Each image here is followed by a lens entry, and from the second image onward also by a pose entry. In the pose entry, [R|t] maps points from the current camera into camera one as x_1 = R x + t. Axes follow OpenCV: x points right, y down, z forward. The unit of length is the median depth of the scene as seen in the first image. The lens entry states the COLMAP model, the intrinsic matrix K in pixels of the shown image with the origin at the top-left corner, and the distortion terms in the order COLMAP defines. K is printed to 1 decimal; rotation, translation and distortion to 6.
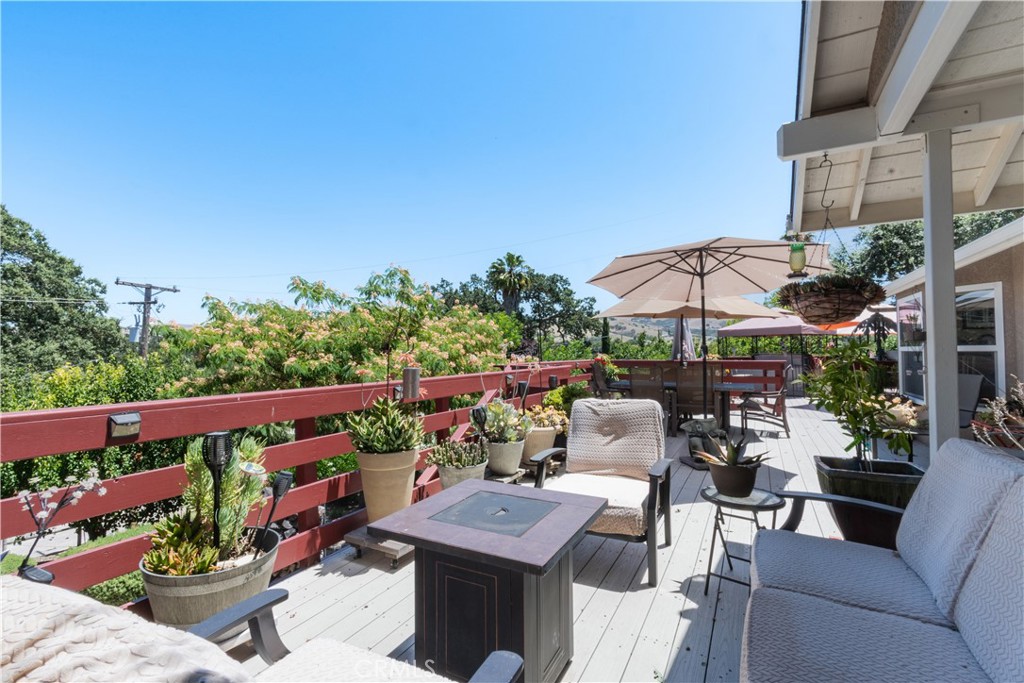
lens RADIAL K [[461.5, 0, 512.0], [0, 461.5, 341.5], [0, 0, 1]] dist [0.000693, 0.000032]
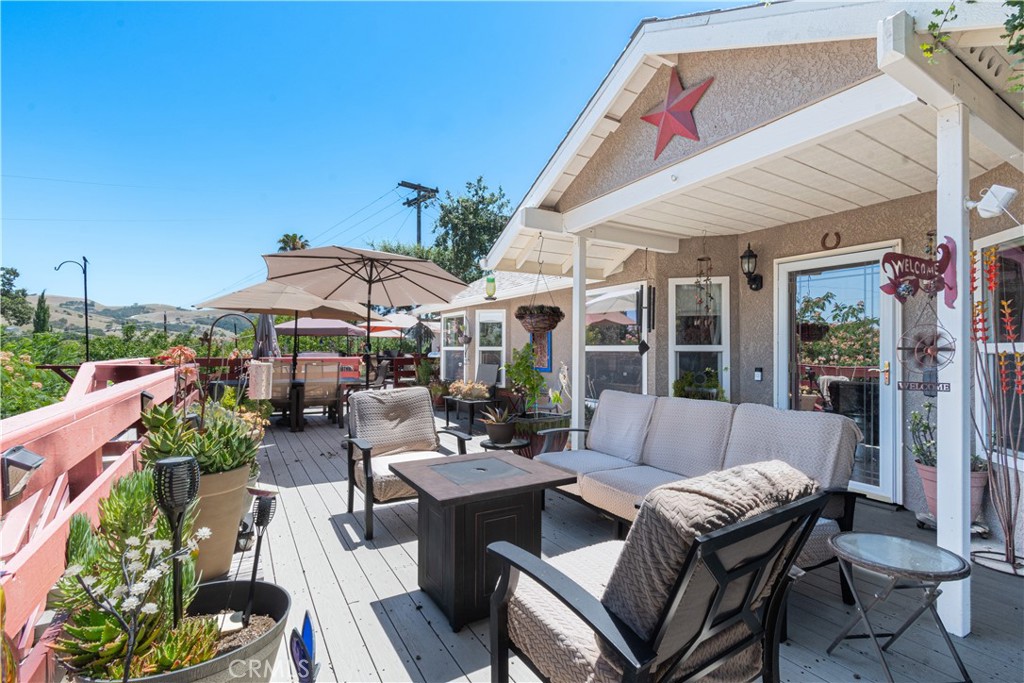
lens RADIAL K [[461.5, 0, 512.0], [0, 461.5, 341.5], [0, 0, 1]] dist [0.000693, 0.000032]
pose [[0.520373, 0.024282, 0.853594, -0.626525], [-0.026908, 0.999566, -0.012031, 0.013759], [-0.853515, -0.016708, 0.520800, 0.149475]]
